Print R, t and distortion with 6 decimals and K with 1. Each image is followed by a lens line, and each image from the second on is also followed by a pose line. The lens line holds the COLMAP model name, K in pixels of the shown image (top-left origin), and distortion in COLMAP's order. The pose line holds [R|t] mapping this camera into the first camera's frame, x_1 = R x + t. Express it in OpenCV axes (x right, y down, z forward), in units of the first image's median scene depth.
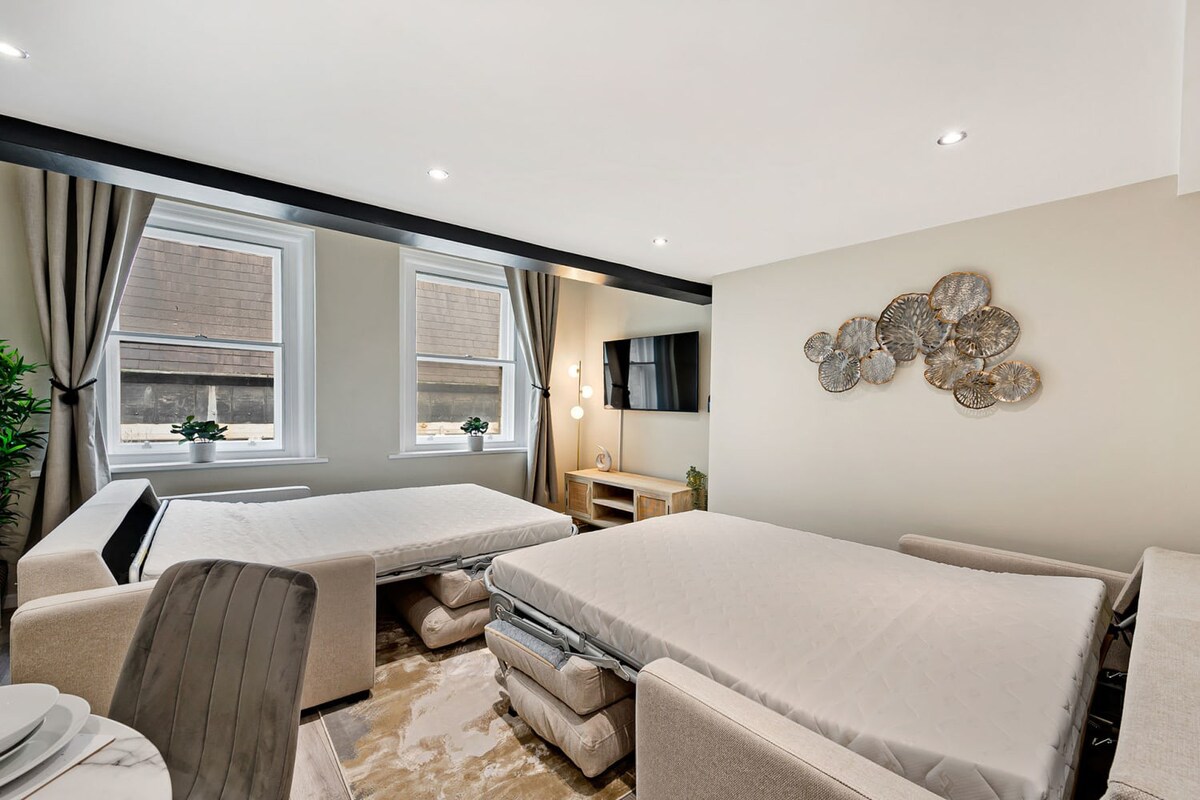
lens RADIAL K [[523.8, 0, 605.0], [0, 523.8, 413.5], [0, 0, 1]] dist [0.000637, -0.000001]
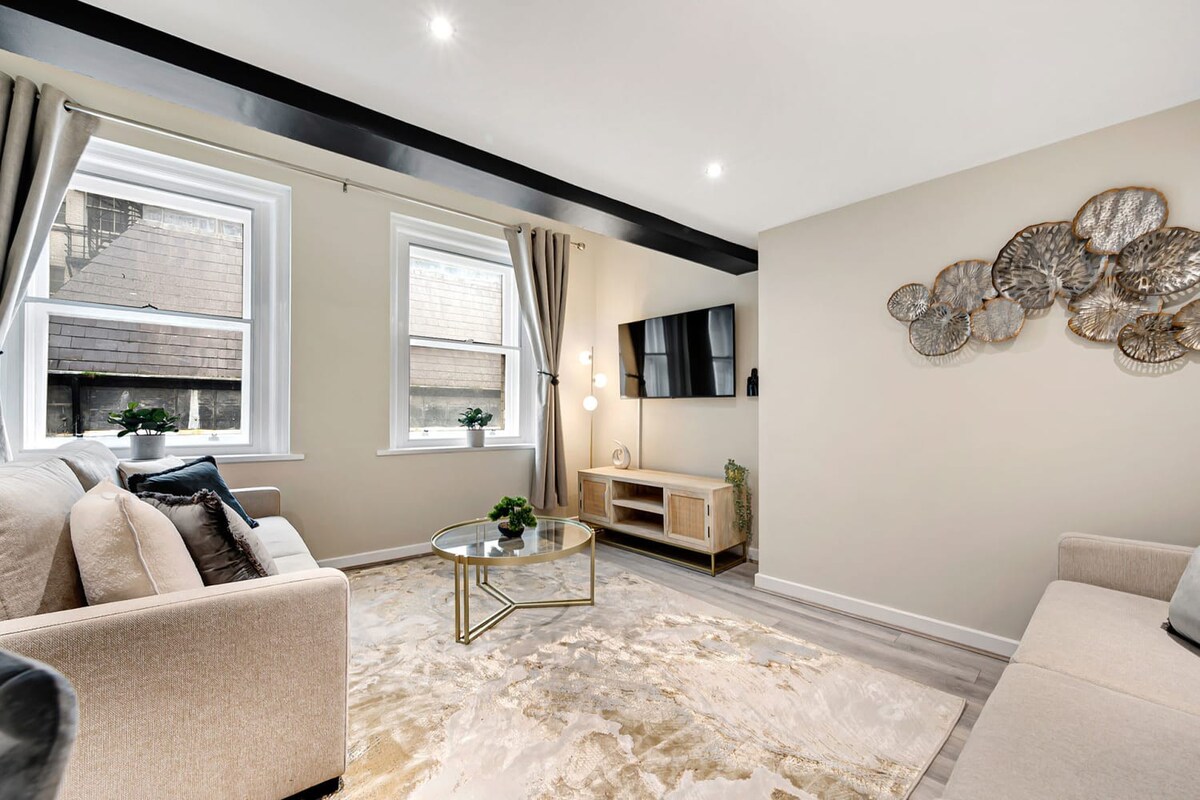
lens RADIAL K [[513.7, 0, 600.0], [0, 513.7, 400.0], [0, 0, 1]] dist [-0.002747, -0.000351]
pose [[0.999858, -0.013176, 0.010471, -0.060323], [0.013608, 0.999012, -0.042300, 0.039330], [-0.009904, 0.042436, 0.999050, 0.167514]]
